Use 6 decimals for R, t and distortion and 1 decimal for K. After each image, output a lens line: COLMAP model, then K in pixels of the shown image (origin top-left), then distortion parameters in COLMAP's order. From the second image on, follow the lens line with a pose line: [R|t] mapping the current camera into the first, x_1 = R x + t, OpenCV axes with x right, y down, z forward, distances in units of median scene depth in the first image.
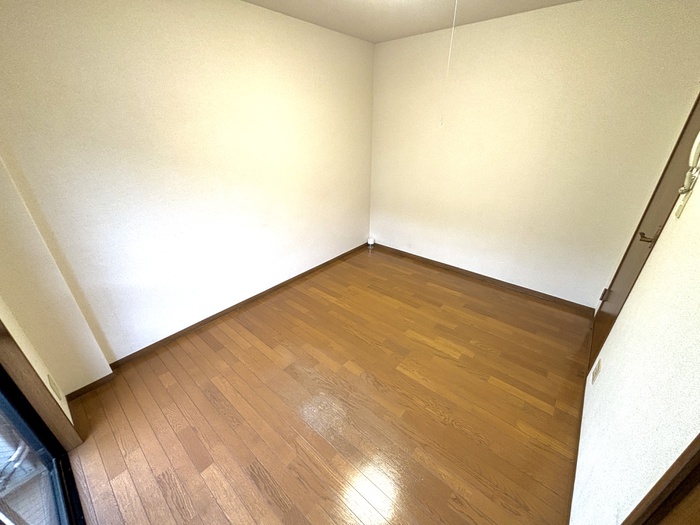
lens RADIAL K [[281.7, 0, 347.8], [0, 281.7, 259.7], [0, 0, 1]] dist [0.002311, -0.000999]
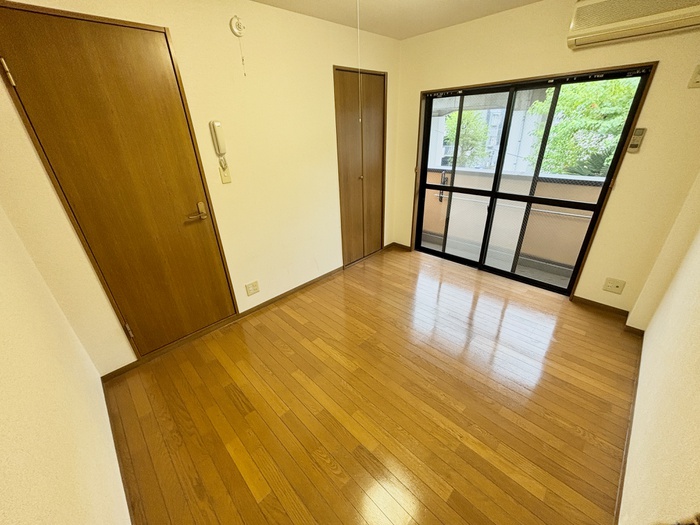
lens RADIAL K [[281.7, 0, 351.4], [0, 281.7, 261.8], [0, 0, 1]] dist [0.002311, -0.000999]
pose [[-0.996369, 0.004781, 0.085010, 0.135102], [0.069598, 0.620888, 0.780804, -0.540788], [-0.049049, 0.783885, -0.618966, 1.147385]]
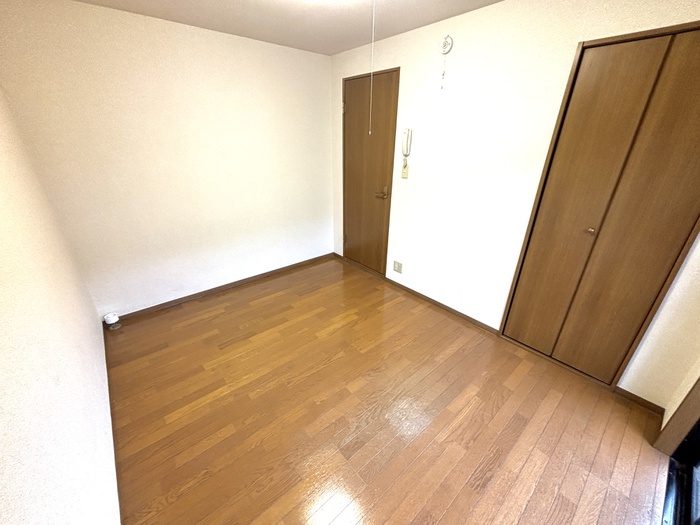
lens RADIAL K [[281.7, 0, 348.7], [0, 281.7, 263.4], [0, 0, 1]] dist [0.002311, -0.000999]
pose [[0.149561, -0.401495, 0.903567, -0.525535], [0.422985, 0.851983, 0.308560, -0.209353], [-0.893709, 0.336046, 0.297249, 0.464126]]
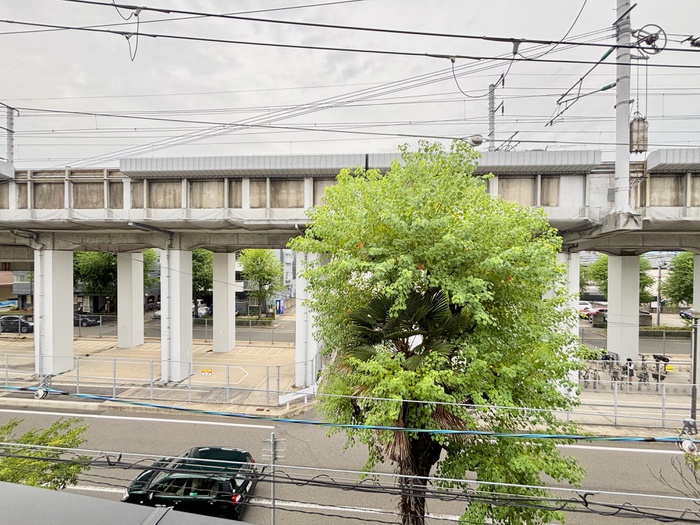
lens RADIAL K [[281.7, 0, 348.6], [0, 281.7, 264.1], [0, 0, 1]] dist [0.002311, -0.000999]
pose [[-0.852159, 0.010788, -0.523172, -0.590404], [-0.227200, 0.893005, 0.388486, -0.005293], [0.471386, 0.449917, -0.758531, 0.087275]]
